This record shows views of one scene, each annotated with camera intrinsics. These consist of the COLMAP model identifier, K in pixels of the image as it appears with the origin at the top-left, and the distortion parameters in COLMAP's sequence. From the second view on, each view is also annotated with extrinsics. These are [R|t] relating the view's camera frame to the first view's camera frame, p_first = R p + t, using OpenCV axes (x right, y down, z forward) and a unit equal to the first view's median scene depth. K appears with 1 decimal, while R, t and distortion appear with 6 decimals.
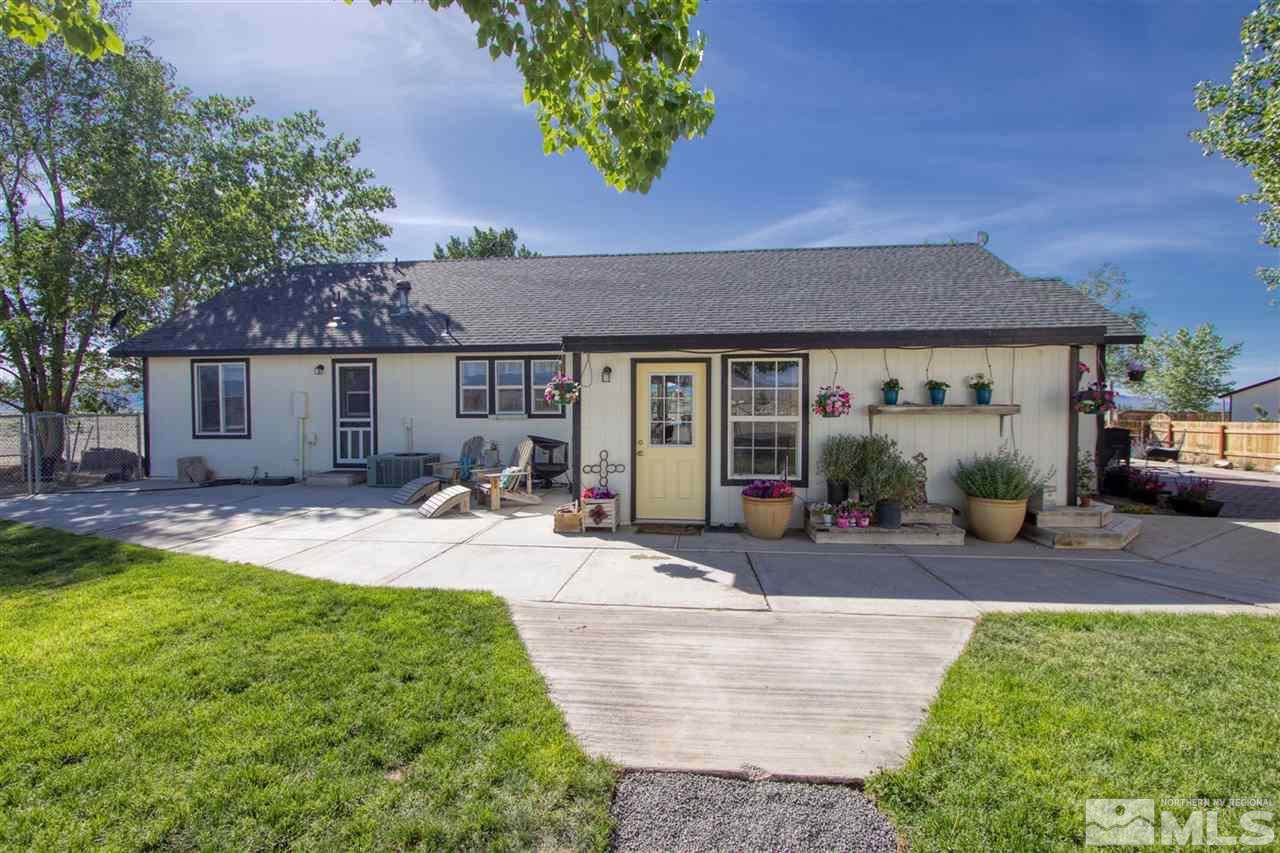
lens RADIAL K [[597.1, 0, 640.0], [0, 597.1, 426.5], [0, 0, 1]] dist [-0.001658, -0.000331]
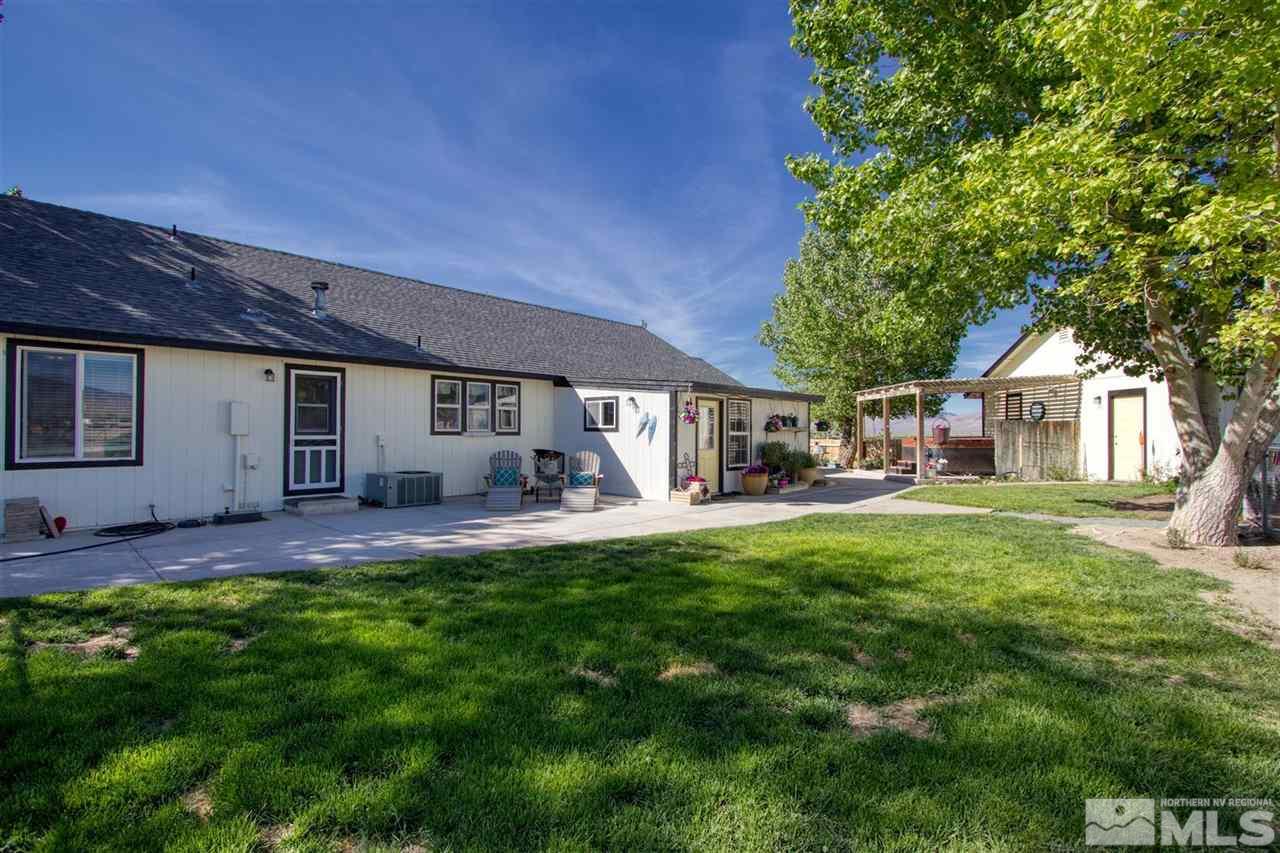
lens RADIAL K [[597.1, 0, 640.0], [0, 597.1, 426.5], [0, 0, 1]] dist [-0.001658, -0.000331]
pose [[0.562658, 0.013012, 0.826588, -1.424427], [0.022345, 0.999271, -0.030941, 0.015702], [-0.826388, 0.035880, 0.561957, 0.210395]]
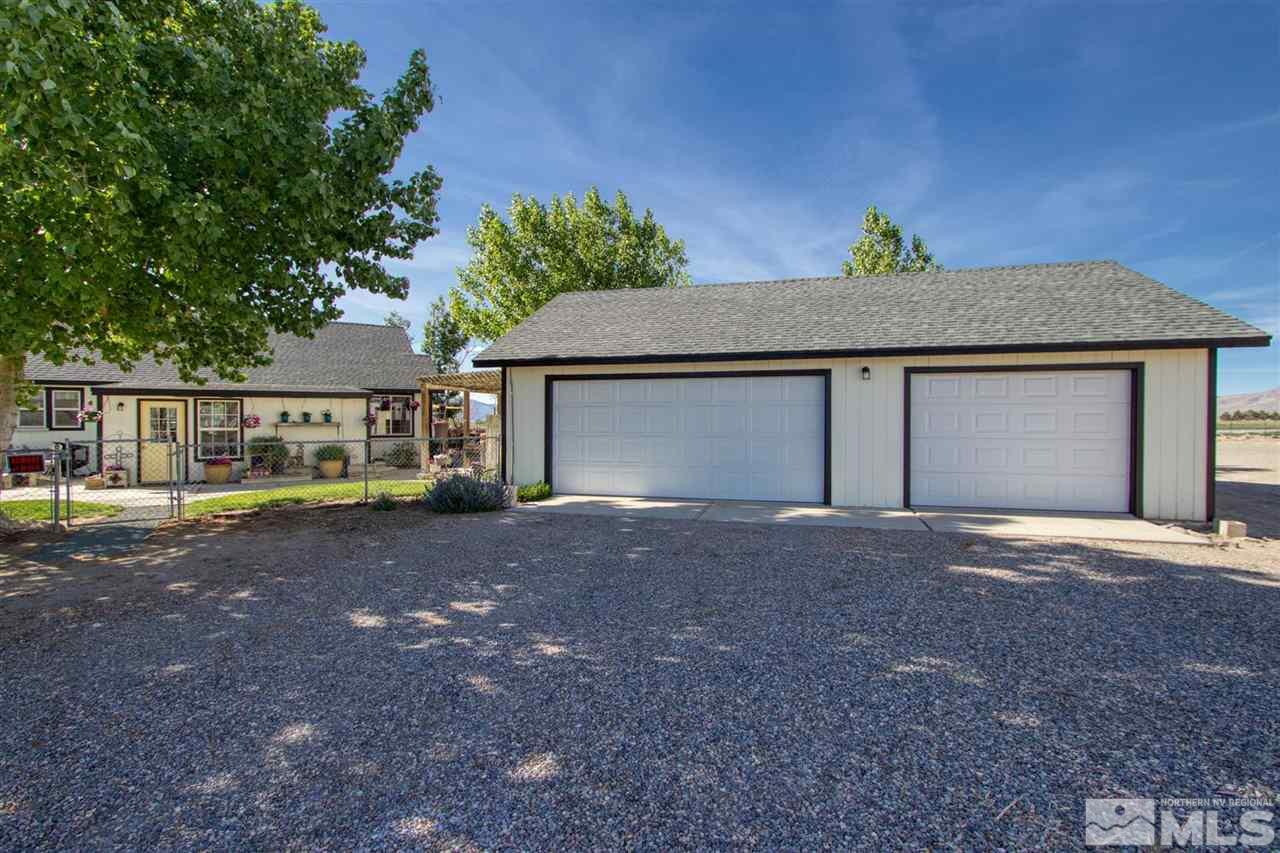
lens RADIAL K [[613.4, 0, 640.0], [0, 613.4, 426.5], [0, 0, 1]] dist [-0.000751, -0.000253]
pose [[0.800807, -0.006479, 0.598888, 0.098869], [0.017147, 0.999780, -0.012112, 0.027558], [-0.598677, 0.019969, 0.800741, -1.541406]]
